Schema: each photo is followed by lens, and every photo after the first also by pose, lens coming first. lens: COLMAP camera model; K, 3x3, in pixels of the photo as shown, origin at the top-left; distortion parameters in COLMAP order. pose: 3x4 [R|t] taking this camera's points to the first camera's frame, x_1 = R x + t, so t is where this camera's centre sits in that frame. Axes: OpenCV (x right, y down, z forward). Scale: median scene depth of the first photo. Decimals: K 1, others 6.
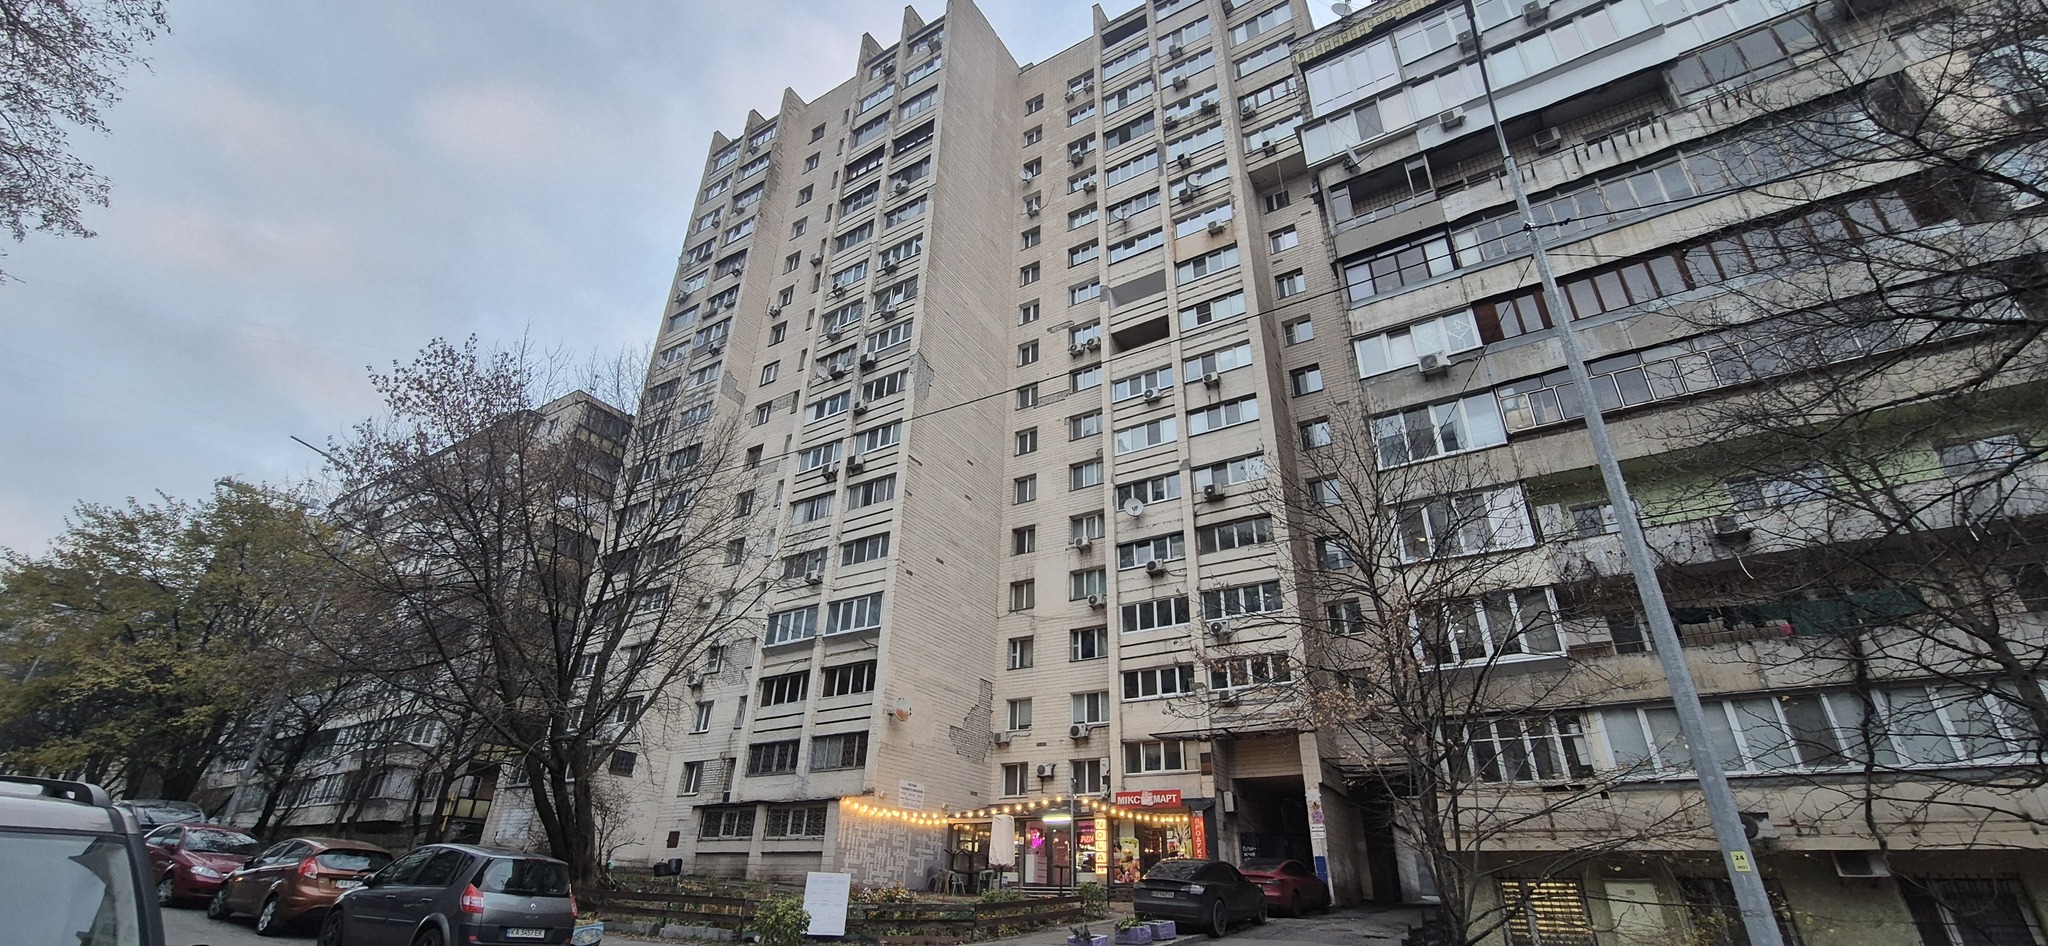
lens RADIAL K [[836.7, 0, 1018.6], [0, 836.7, 474.2], [0, 0, 1]] dist [-0.009941, 0.004896]
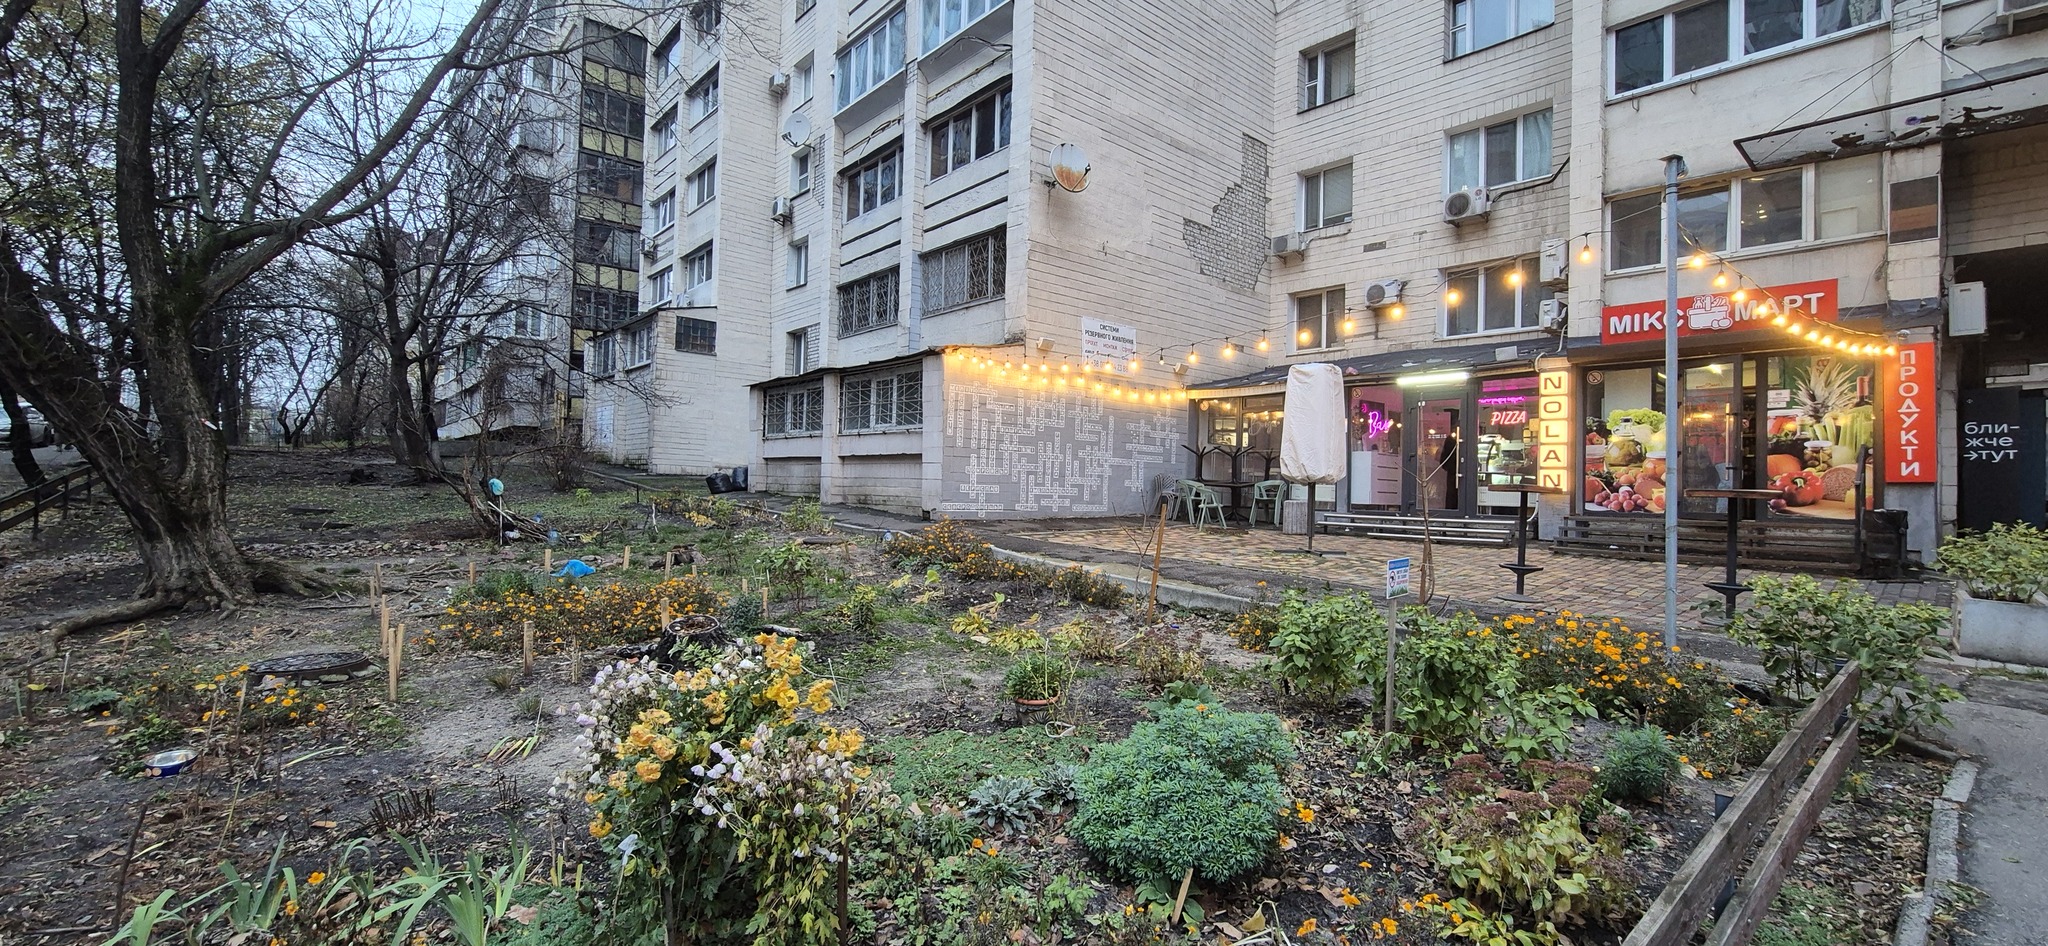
lens RADIAL K [[836.7, 0, 1018.6], [0, 836.7, 474.2], [0, 0, 1]] dist [-0.009941, 0.004896]
pose [[0.953961, -0.008375, -0.299814, -0.029672], [0.140000, 0.896466, 0.420415, 0.227433], [0.265252, -0.443034, 0.856366, 0.507453]]
